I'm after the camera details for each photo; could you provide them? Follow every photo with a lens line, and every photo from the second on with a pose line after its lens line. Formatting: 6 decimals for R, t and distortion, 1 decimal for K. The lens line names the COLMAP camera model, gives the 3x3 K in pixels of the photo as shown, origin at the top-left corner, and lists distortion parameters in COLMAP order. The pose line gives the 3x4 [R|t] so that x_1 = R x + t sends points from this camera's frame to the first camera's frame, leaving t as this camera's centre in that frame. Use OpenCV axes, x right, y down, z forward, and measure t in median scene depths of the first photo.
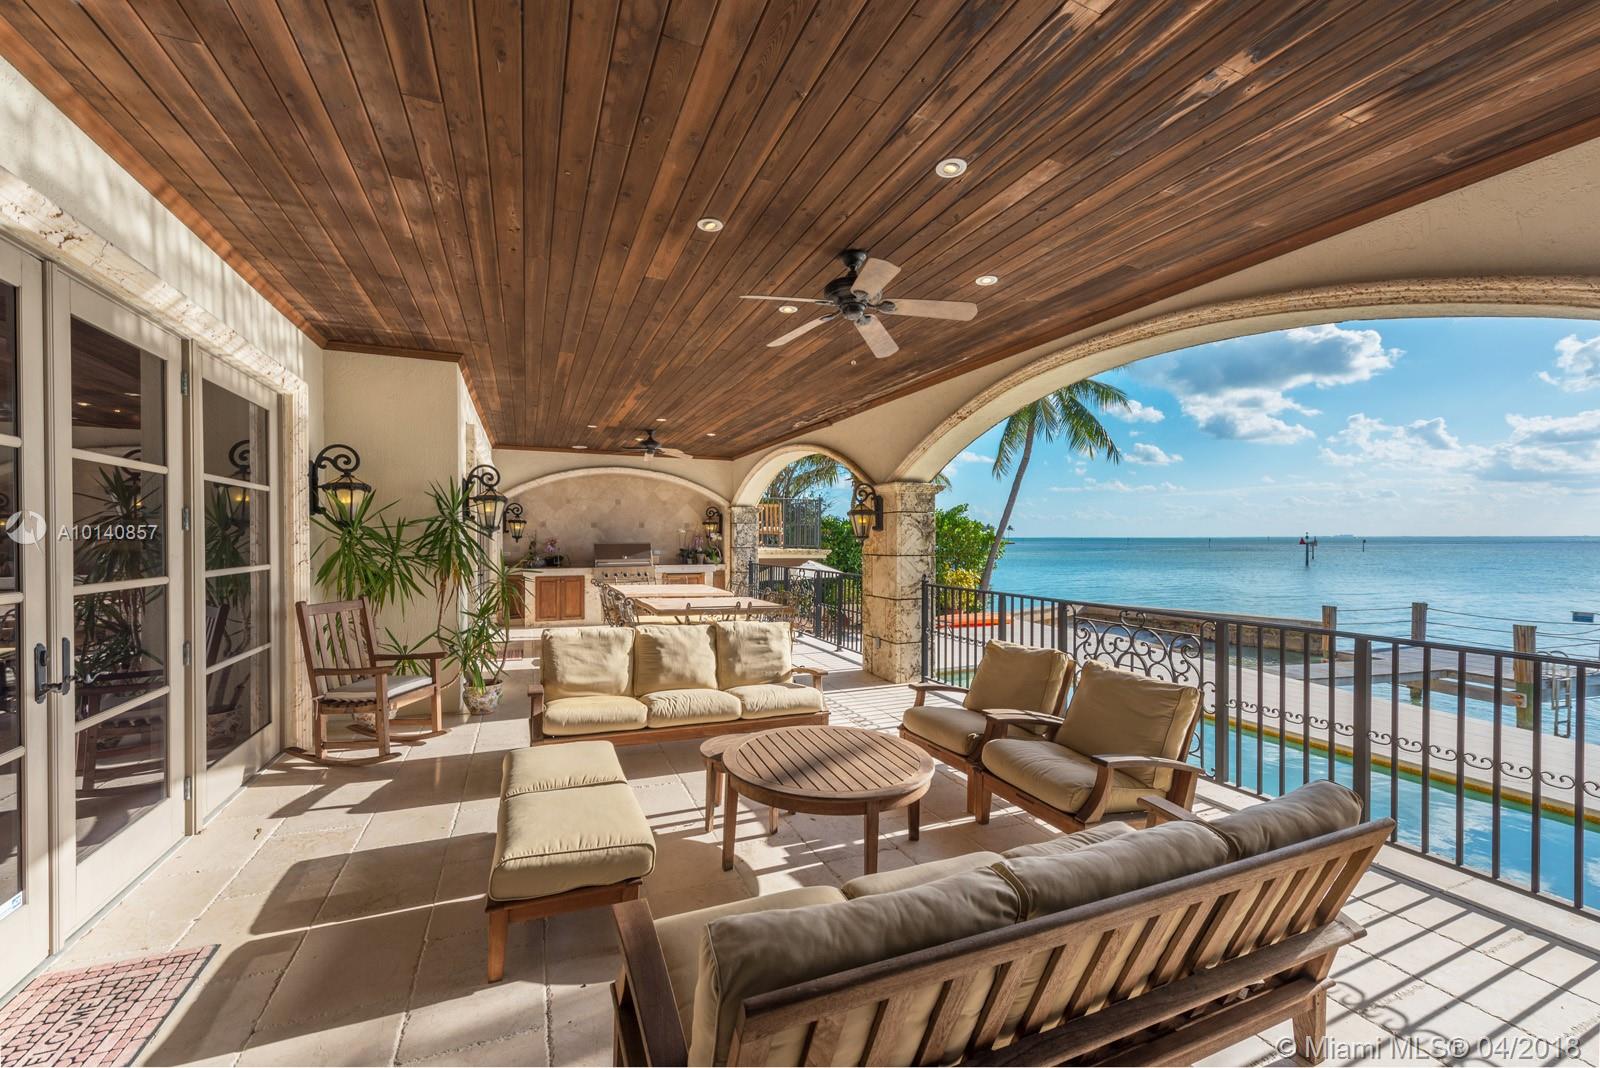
lens RADIAL K [[643.9, 0, 796.0], [0, 643.9, 543.1], [0, 0, 1]] dist [0.013842, 0.000002]
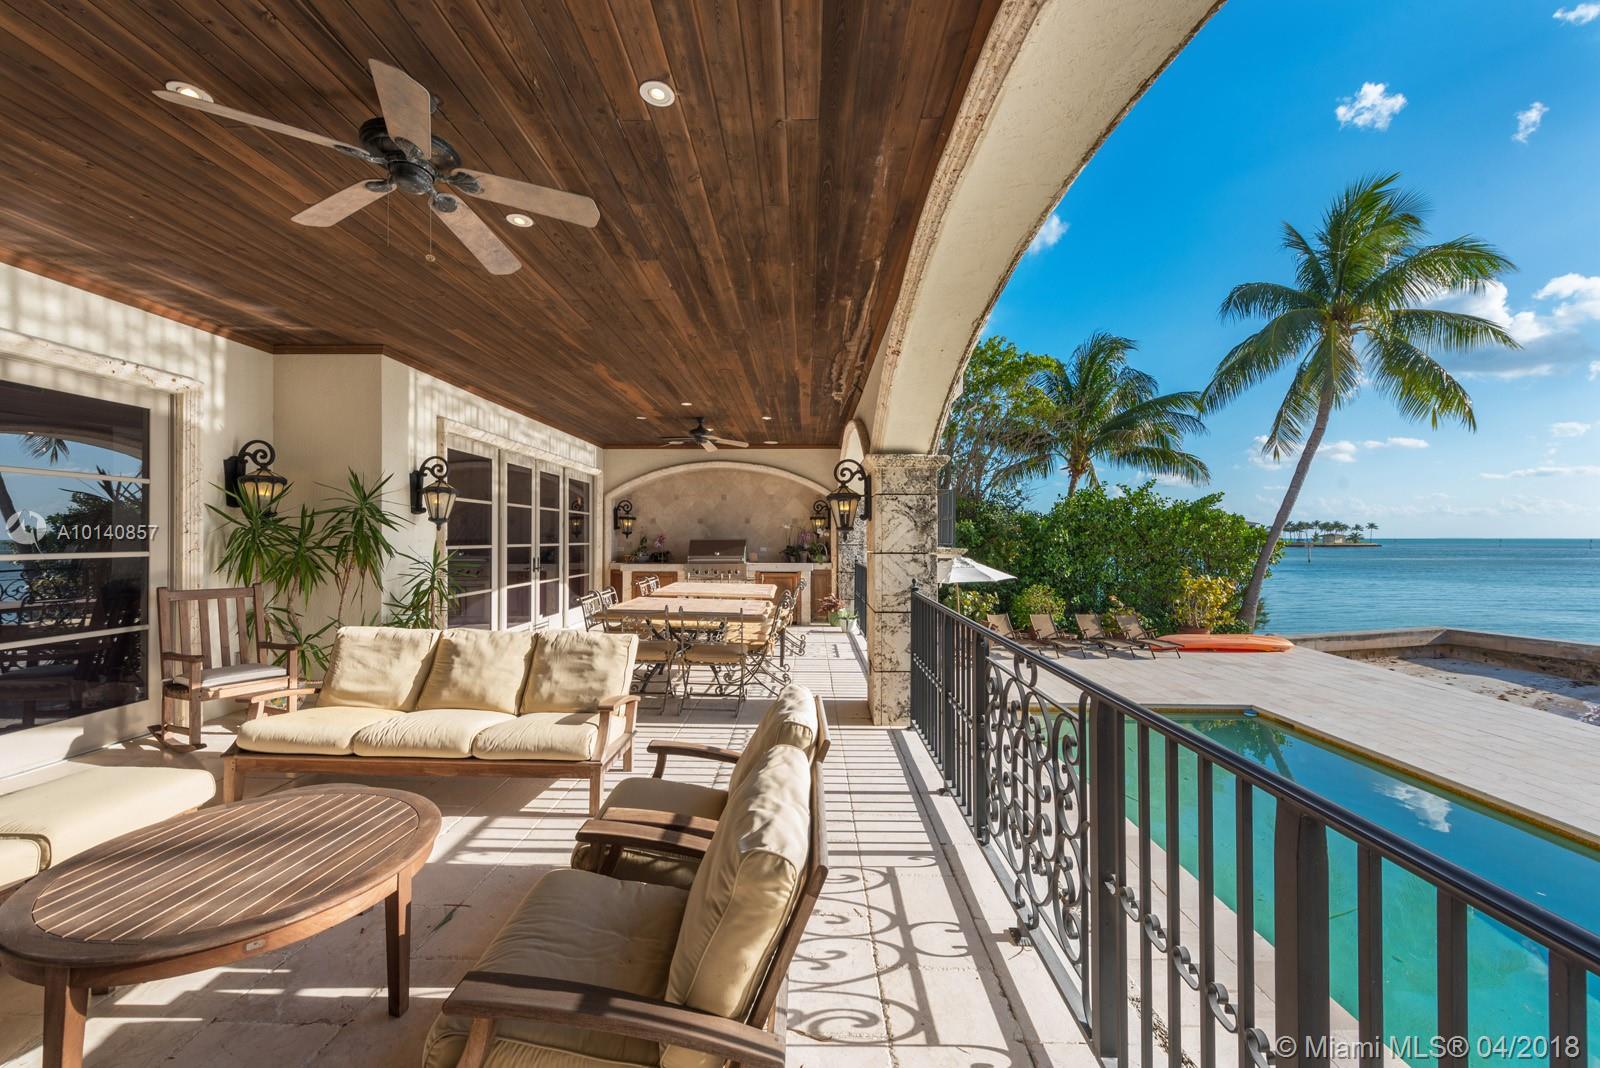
lens RADIAL K [[633.2, 0, 800.0], [0, 633.2, 534.0], [0, 0, 1]] dist [0.008260, -0.000110]
pose [[0.914131, -0.001495, -0.405416, 0.237545], [-0.004703, 0.999887, -0.014291, 0.005313], [0.405391, 0.014971, 0.914021, 0.186400]]
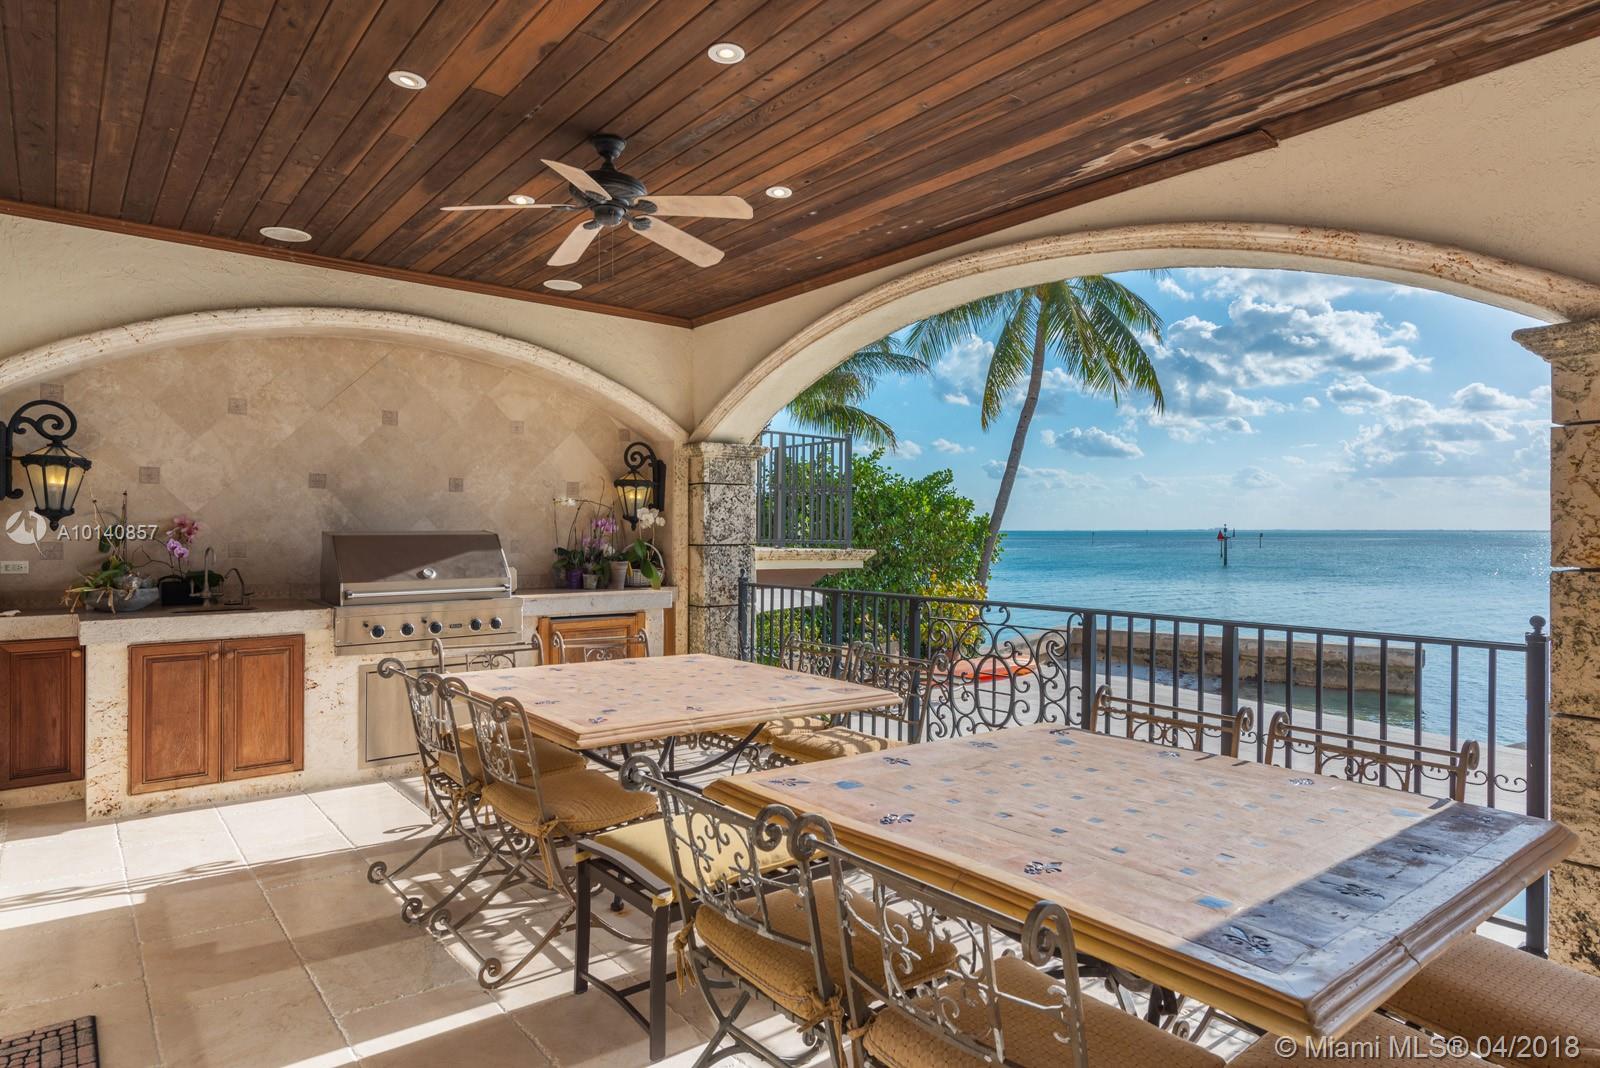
lens RADIAL K [[926.0, 0, 800.0], [0, 926.0, 534.0], [0, 0, 1]] dist [0.010294, -0.000337]
pose [[0.961671, 0.001926, 0.274198, -0.216608], [-0.000724, 0.999990, -0.004484, 0.002719], [-0.274204, 0.004114, 0.961663, 0.485916]]
